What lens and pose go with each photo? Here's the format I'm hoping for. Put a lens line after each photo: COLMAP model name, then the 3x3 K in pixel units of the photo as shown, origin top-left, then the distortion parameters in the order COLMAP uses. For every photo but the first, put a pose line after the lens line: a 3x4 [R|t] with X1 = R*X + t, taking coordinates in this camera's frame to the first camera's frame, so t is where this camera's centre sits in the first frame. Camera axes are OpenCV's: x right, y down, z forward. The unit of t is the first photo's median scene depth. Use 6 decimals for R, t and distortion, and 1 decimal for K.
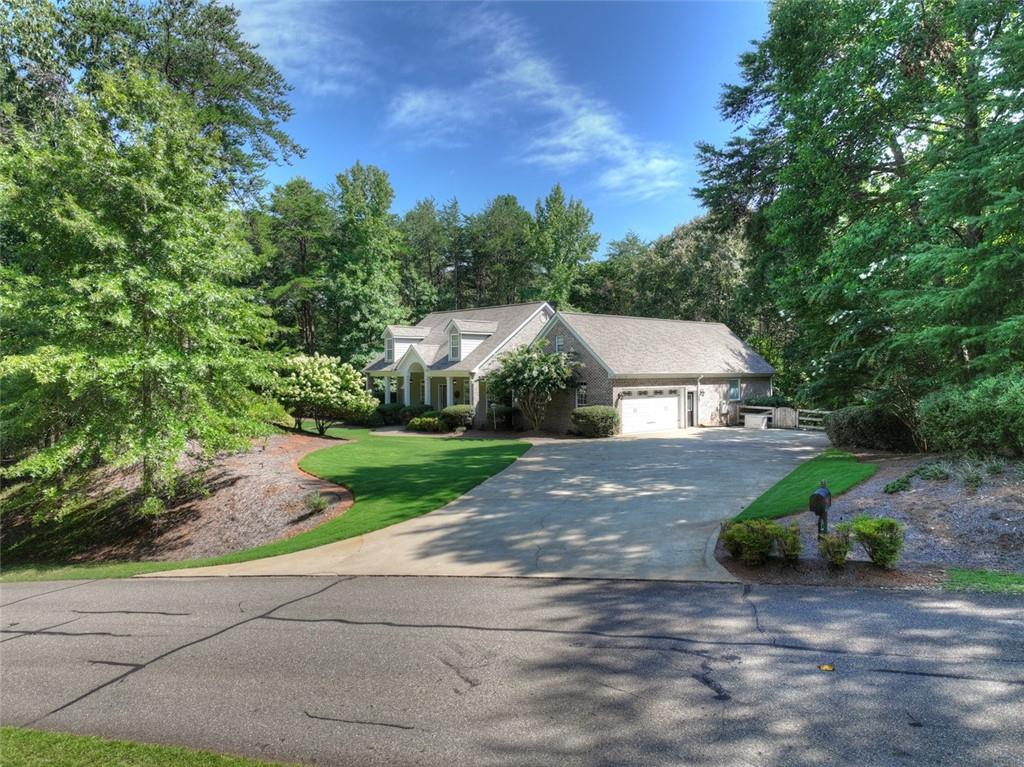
lens RADIAL K [[716.9, 0, 512.0], [0, 716.9, 383.5], [0, 0, 1]] dist [-0.000032, 0.017302]
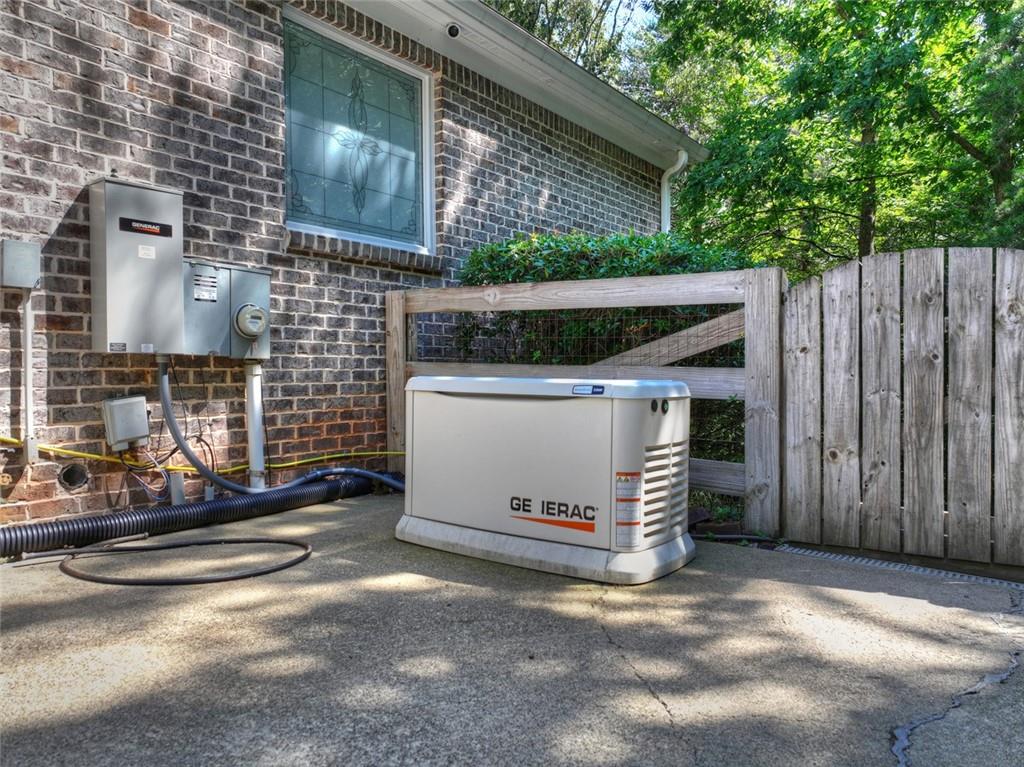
lens RADIAL K [[716.9, 0, 512.0], [0, 716.9, 383.5], [0, 0, 1]] dist [-0.000032, 0.017302]
pose [[0.983289, -0.002358, 0.182037, 0.328381], [0.002885, 0.999992, -0.002627, 0.046239], [-0.182030, 0.003109, 0.983288, 0.940775]]
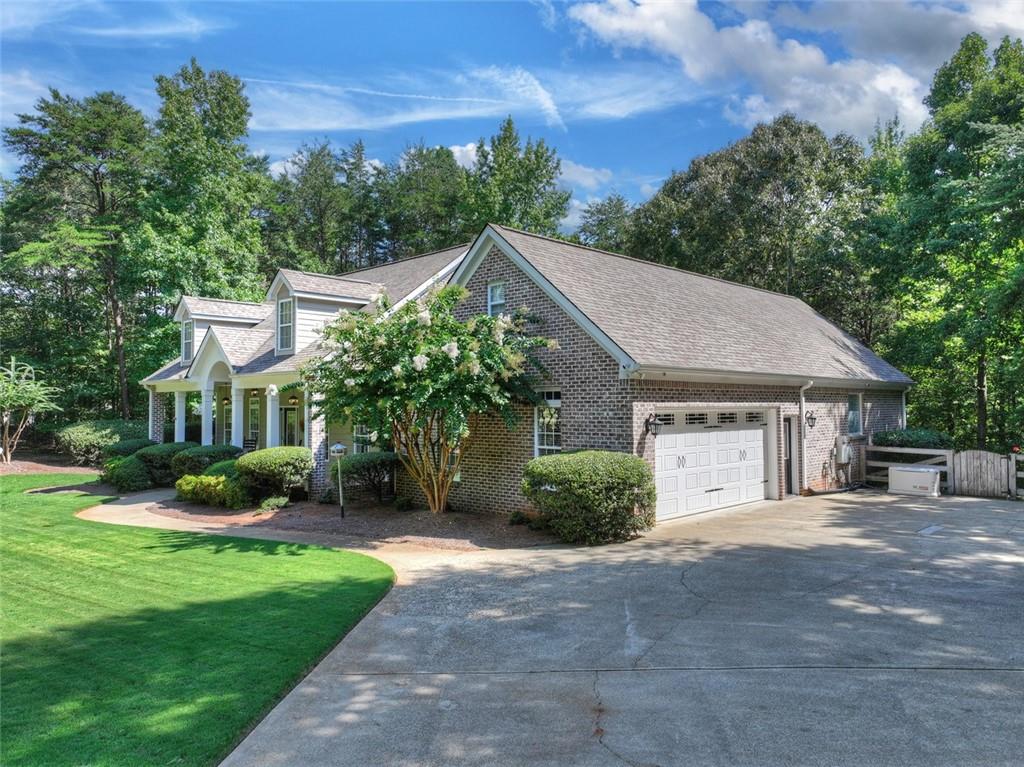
lens RADIAL K [[716.9, 0, 512.0], [0, 716.9, 383.5], [0, 0, 1]] dist [-0.000032, 0.017302]
pose [[0.998527, 0.001649, 0.054225, 0.049588], [0.000973, 0.998833, -0.048292, 0.011935], [-0.054242, 0.048274, 0.997360, 0.544815]]
